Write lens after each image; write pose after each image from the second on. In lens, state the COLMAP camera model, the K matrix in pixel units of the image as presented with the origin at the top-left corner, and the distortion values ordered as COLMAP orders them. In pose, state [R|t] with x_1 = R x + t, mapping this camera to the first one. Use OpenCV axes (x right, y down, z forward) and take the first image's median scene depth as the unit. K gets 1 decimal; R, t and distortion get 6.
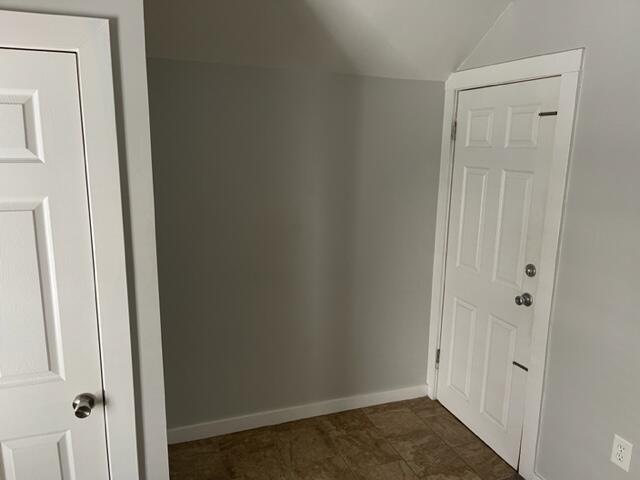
lens RADIAL K [[481.4, 0, 321.1], [0, 481.4, 239.7], [0, 0, 1]] dist [0.065453, -0.077959]
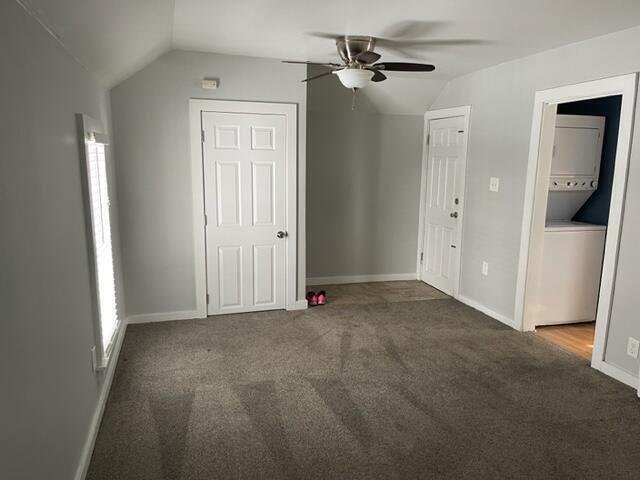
lens RADIAL K [[481.4, 0, 320.6], [0, 481.4, 245.5], [0, 0, 1]] dist [0.065453, -0.077959]
pose [[0.997316, 0.008103, -0.072773, -0.025352], [-0.009118, 0.999866, -0.013618, 0.259286], [0.072653, 0.014245, 0.997256, -1.082282]]
